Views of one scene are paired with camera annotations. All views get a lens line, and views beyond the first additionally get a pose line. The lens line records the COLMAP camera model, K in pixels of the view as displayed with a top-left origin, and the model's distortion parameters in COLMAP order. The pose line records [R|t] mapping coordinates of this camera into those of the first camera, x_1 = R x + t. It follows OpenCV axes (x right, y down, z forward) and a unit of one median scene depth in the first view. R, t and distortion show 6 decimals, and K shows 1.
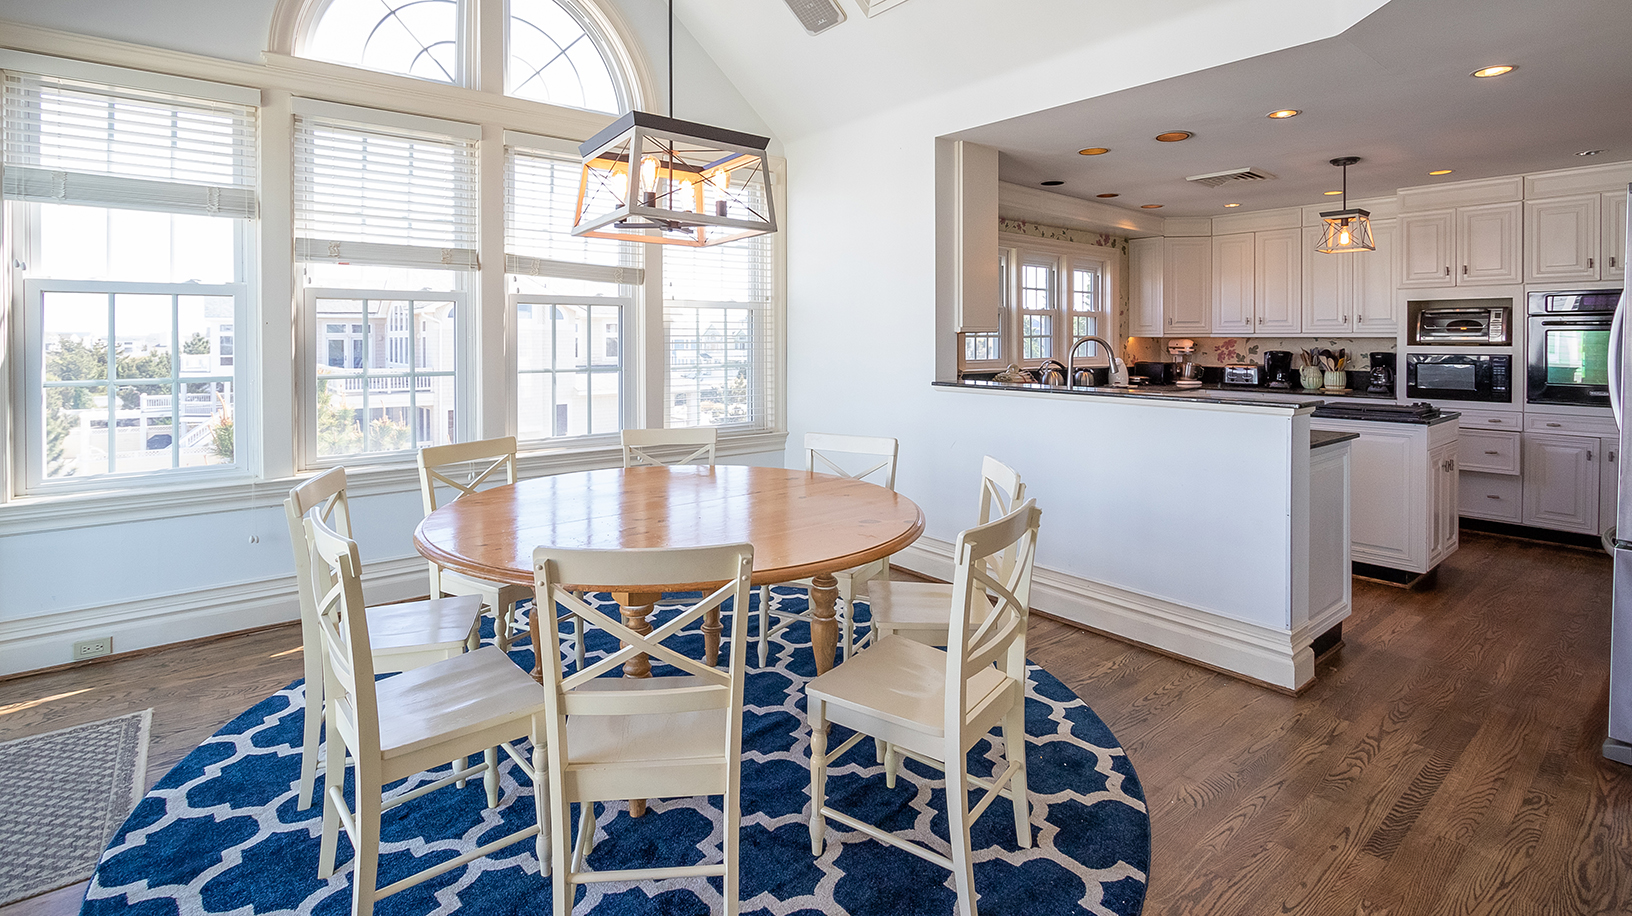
lens RADIAL K [[796.1, 0, 810.4], [0, 796.1, 355.4], [0, 0, 1]] dist [-0.005593, -0.000777]
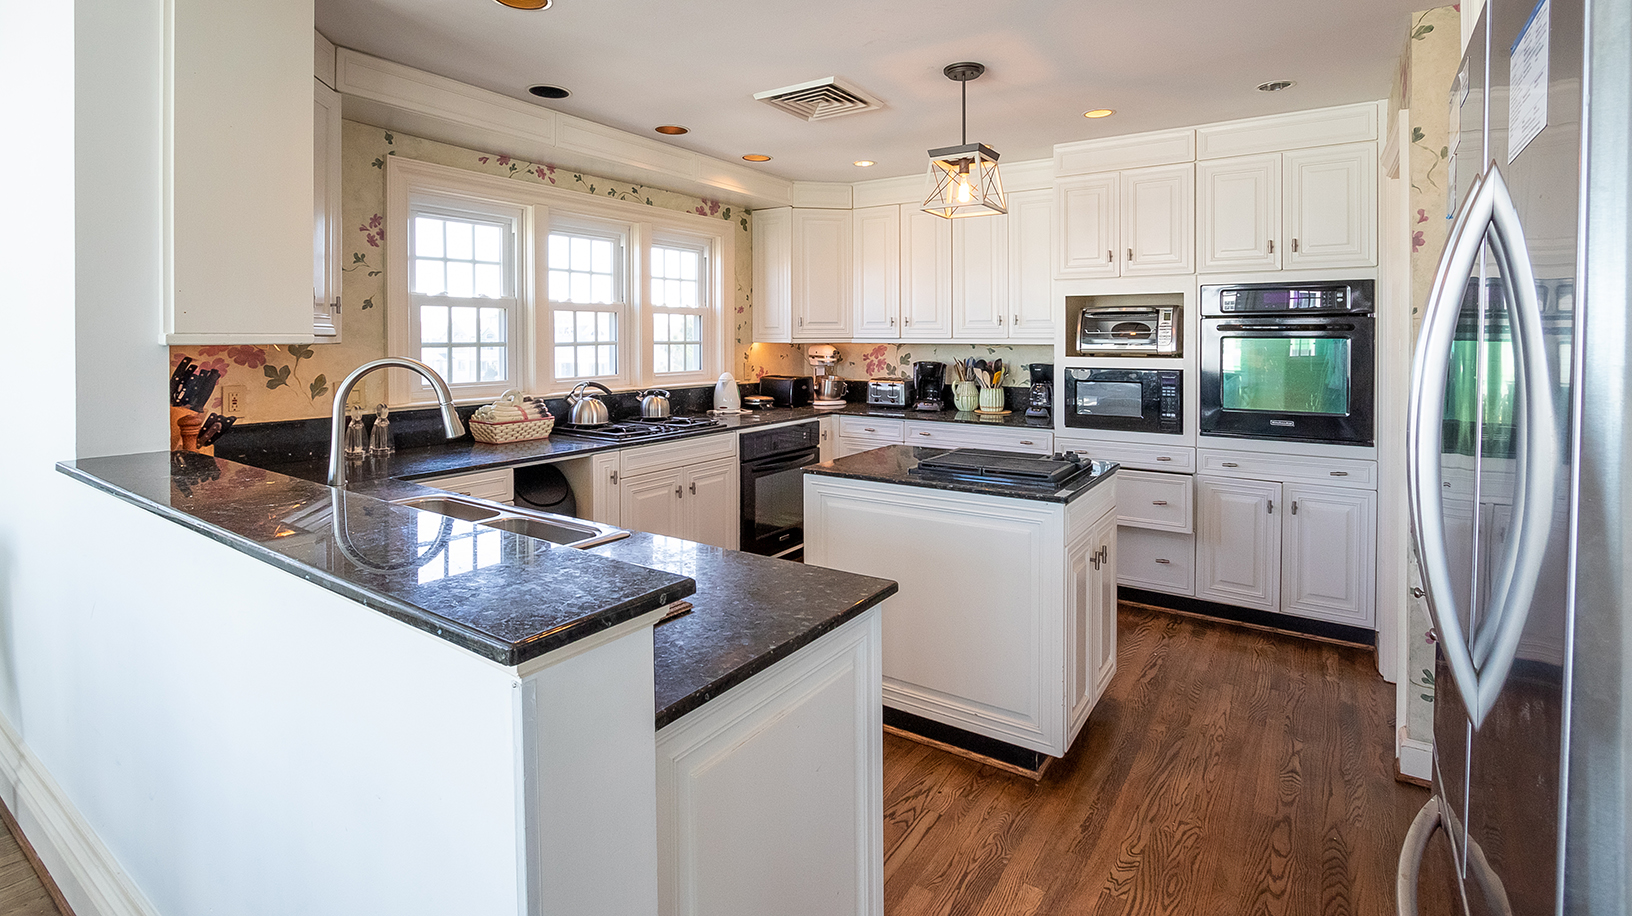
lens RADIAL K [[784.2, 0, 818.1], [0, 784.2, 355.8], [0, 0, 1]] dist [-0.012964, 0.000872]
pose [[0.958374, -0.006252, 0.285446, 0.286606], [0.005419, 0.999978, 0.003707, -0.015121], [-0.285463, -0.002006, 0.958388, 0.325061]]
